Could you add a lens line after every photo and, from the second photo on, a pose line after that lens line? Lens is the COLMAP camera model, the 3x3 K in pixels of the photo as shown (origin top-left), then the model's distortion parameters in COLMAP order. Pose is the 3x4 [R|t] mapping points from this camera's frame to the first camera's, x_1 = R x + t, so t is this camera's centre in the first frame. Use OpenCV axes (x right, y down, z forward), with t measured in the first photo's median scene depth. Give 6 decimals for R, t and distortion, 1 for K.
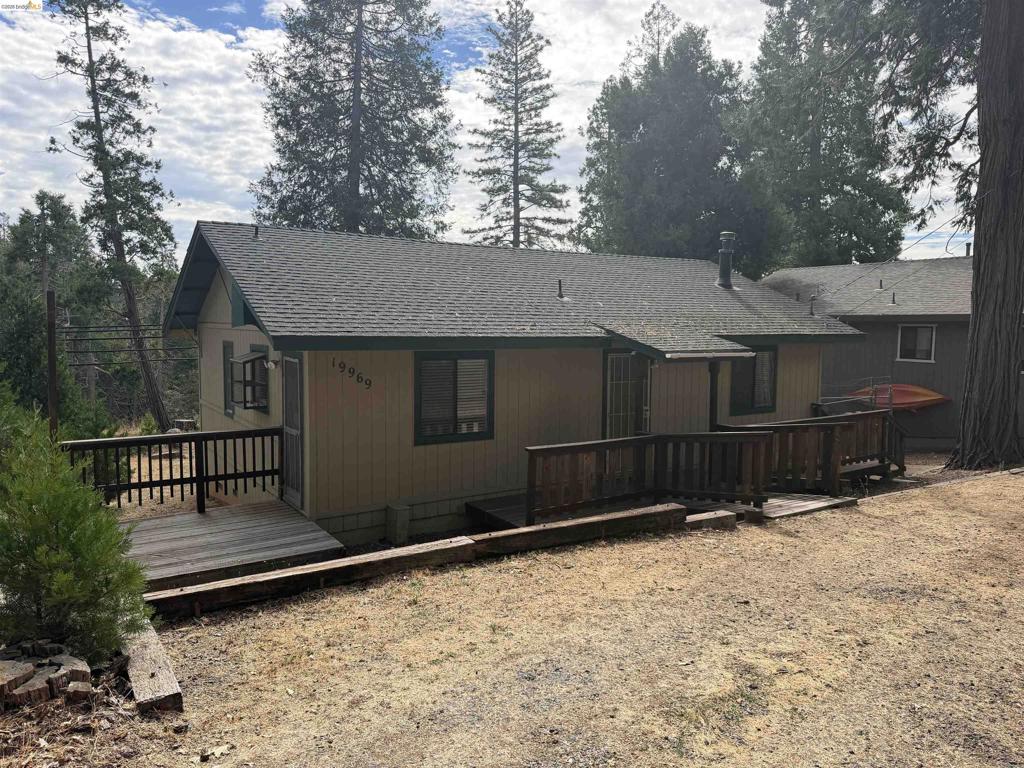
lens RADIAL K [[714.7, 0, 512.0], [0, 714.7, 384.0], [0, 0, 1]] dist [0.026449, -0.042791]
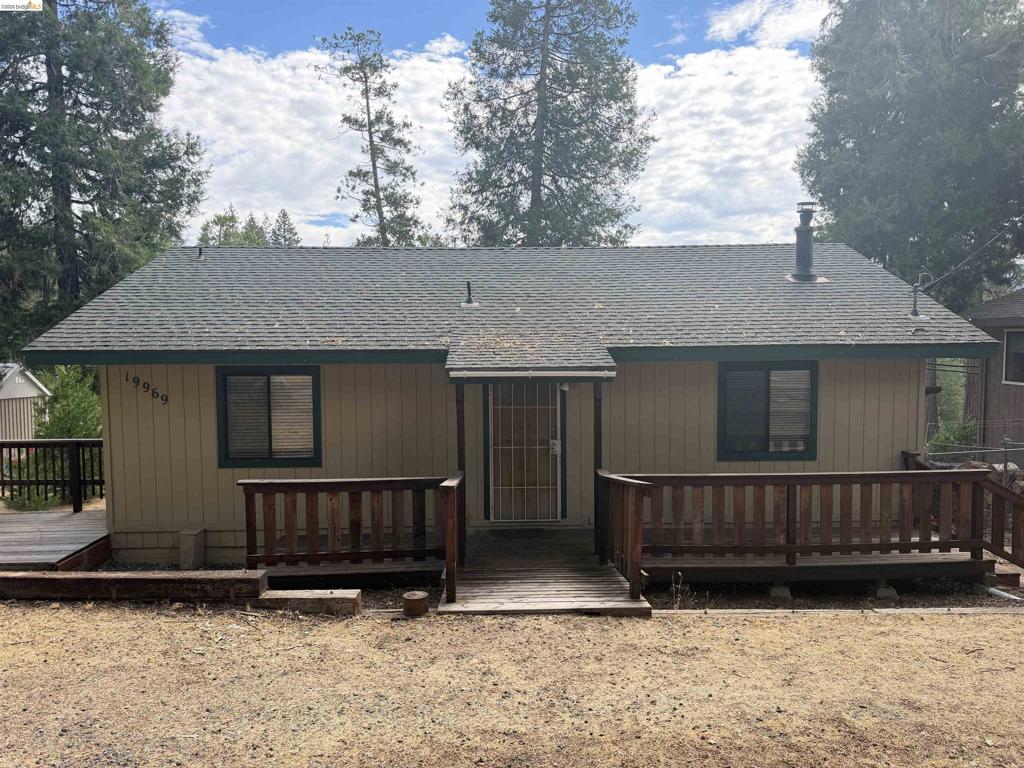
lens RADIAL K [[734.7, 0, 514.8], [0, 734.7, 366.7], [0, 0, 1]] dist [0.082521, -0.133858]
pose [[0.841144, 0.003284, -0.540802, 0.304147], [-0.031305, 0.998601, -0.042626, -0.006818], [0.539905, 0.052784, 0.840069, 0.167514]]
